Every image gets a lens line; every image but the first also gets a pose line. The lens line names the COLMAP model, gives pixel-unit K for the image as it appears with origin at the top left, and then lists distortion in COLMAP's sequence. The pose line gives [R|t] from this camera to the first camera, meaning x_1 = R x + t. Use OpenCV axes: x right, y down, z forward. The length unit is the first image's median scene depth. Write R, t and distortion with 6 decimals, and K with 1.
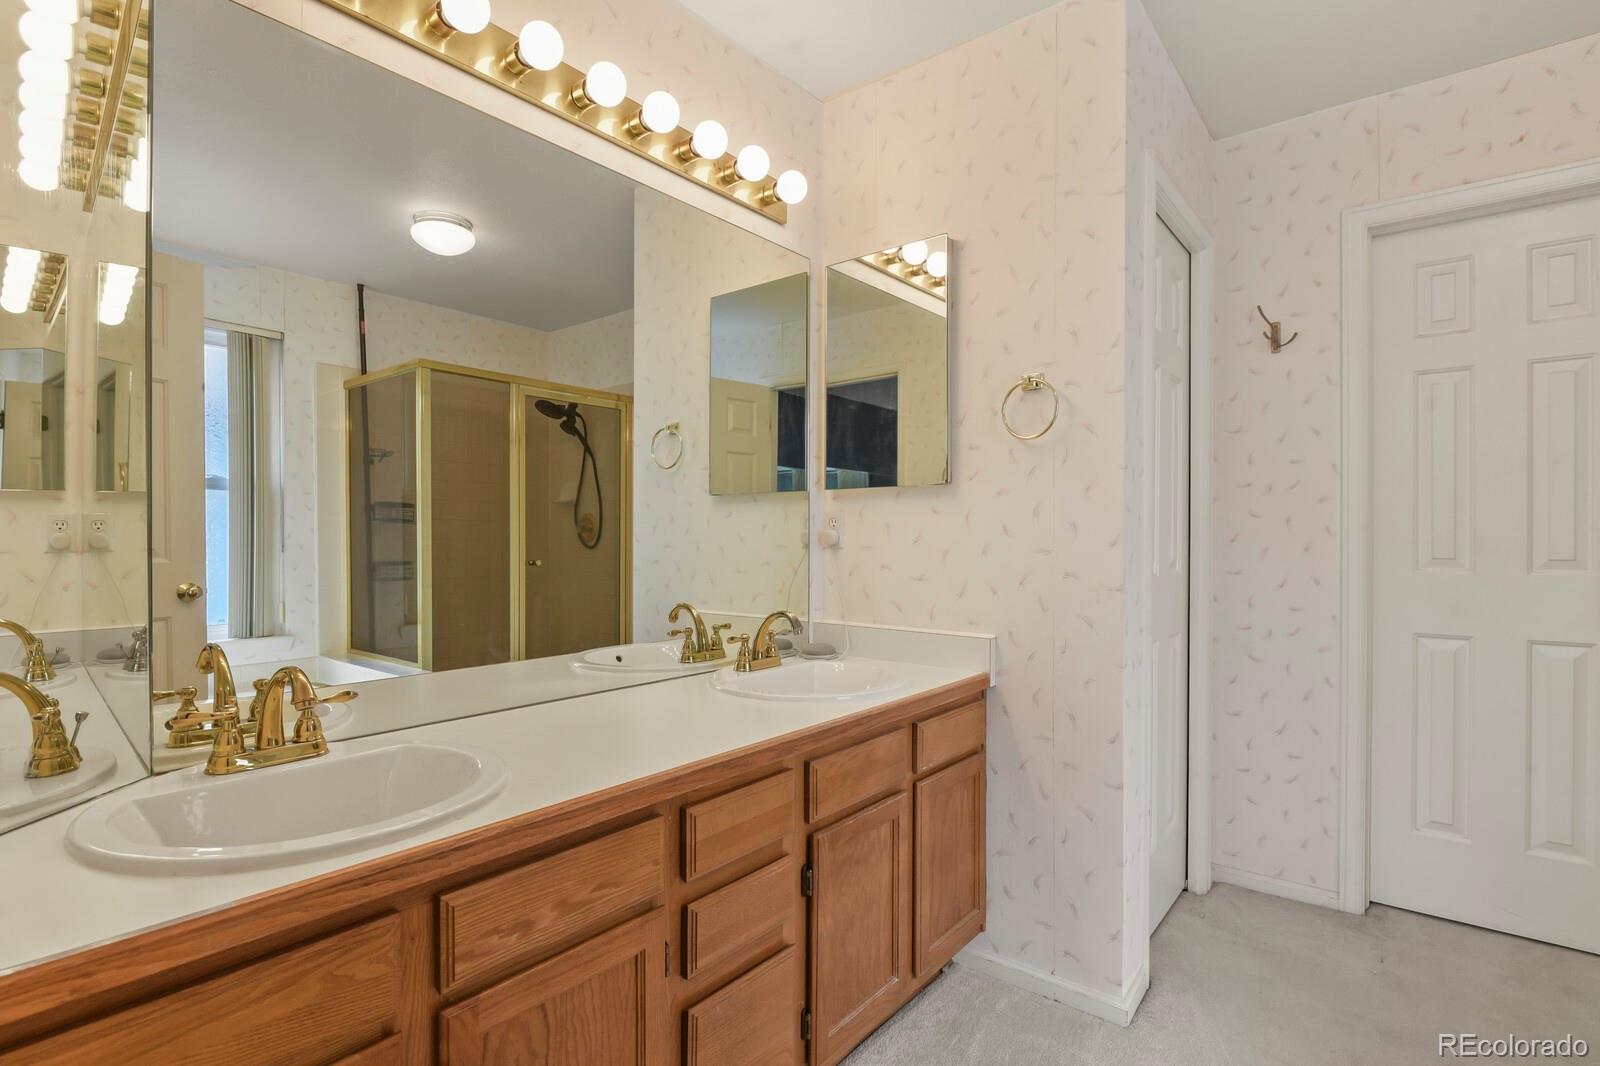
lens RADIAL K [[773.4, 0, 785.5], [0, 773.4, 530.8], [0, 0, 1]] dist [-0.008177, -0.003262]
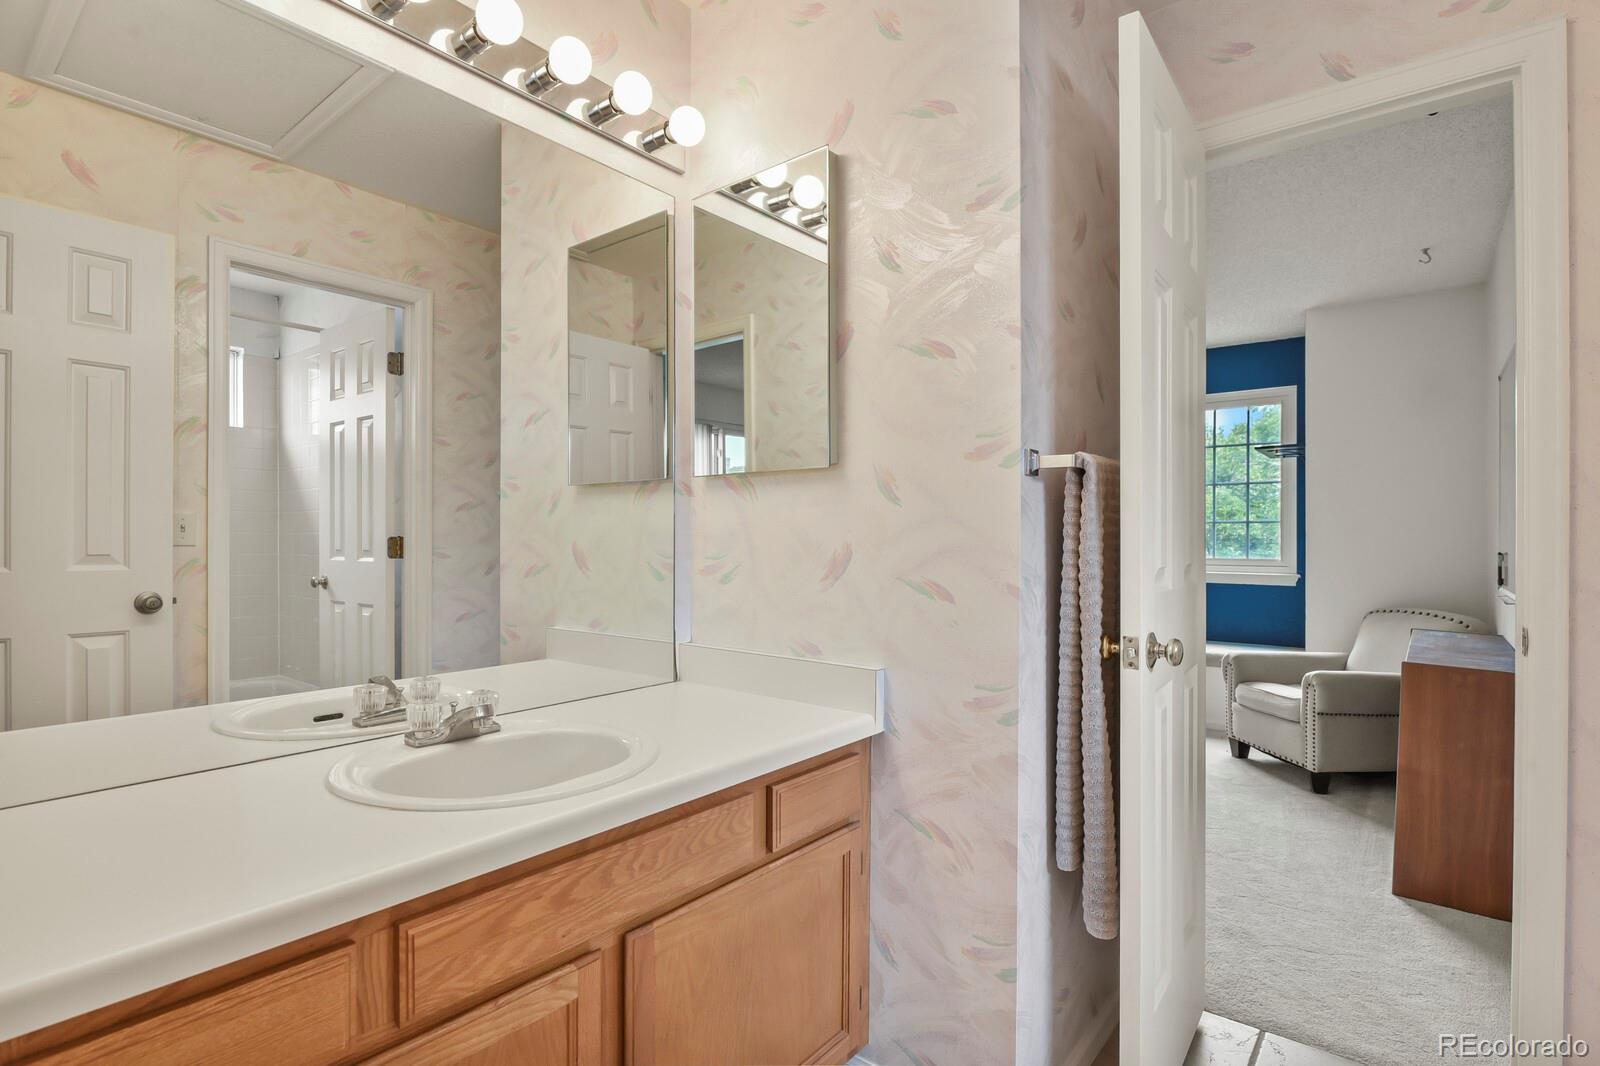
lens RADIAL K [[773.4, 0, 812.9], [0, 773.4, 542.4], [0, 0, 1]] dist [-0.008177, -0.003262]
pose [[0.999862, -0.003423, 0.016285, 0.136333], [0.003302, 0.999967, 0.007452, 0.000815], [-0.016310, -0.007397, 0.999840, 0.161330]]
